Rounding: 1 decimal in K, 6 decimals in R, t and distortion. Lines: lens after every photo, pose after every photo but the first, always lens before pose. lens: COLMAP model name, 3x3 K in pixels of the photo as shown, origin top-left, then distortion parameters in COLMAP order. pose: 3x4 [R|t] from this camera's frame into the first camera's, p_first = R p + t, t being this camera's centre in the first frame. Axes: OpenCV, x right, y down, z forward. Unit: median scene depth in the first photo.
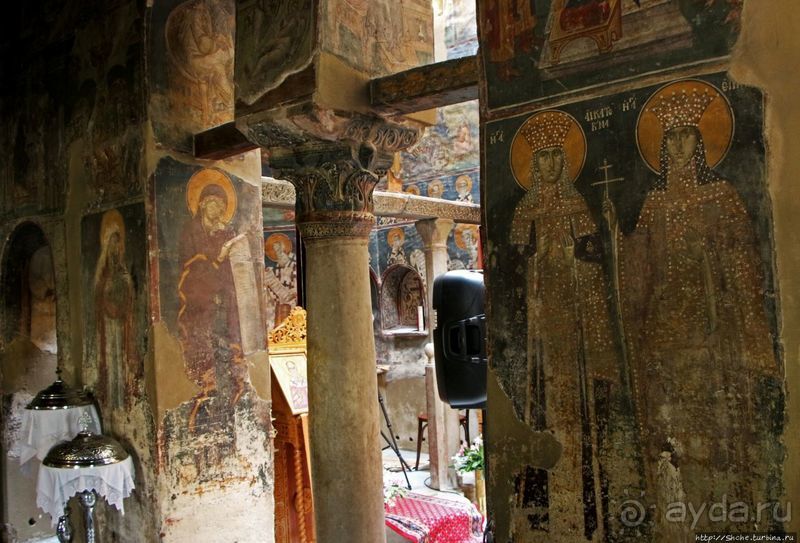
lens RADIAL K [[814.8, 0, 402.7], [0, 814.8, 268.3], [0, 0, 1]] dist [-0.128429, 0.000000]
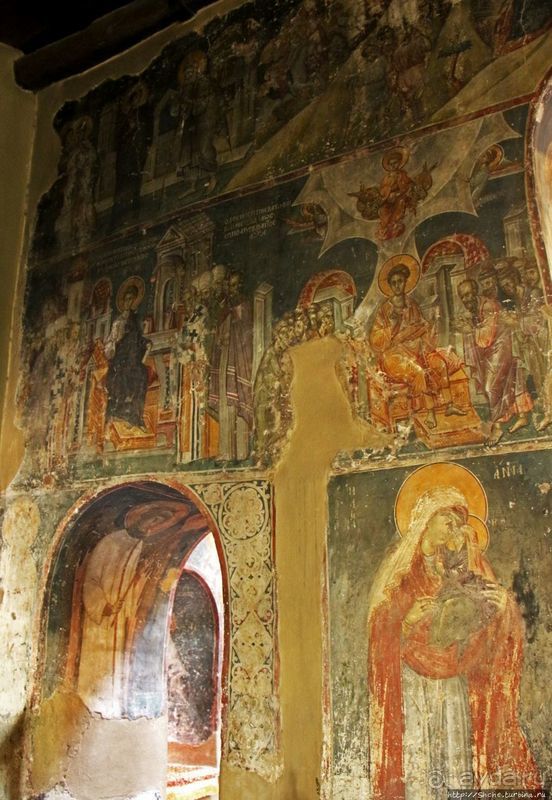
lens RADIAL K [[777.2, 0, 273.7], [0, 777.2, 400.2], [0, 0, 1]] dist [-0.133791, 0.000000]
pose [[0.986184, 0.099643, 0.132334, -0.512503], [-0.063155, 0.964685, -0.255724, 0.021895], [-0.153141, 0.243833, 0.957650, 0.493875]]
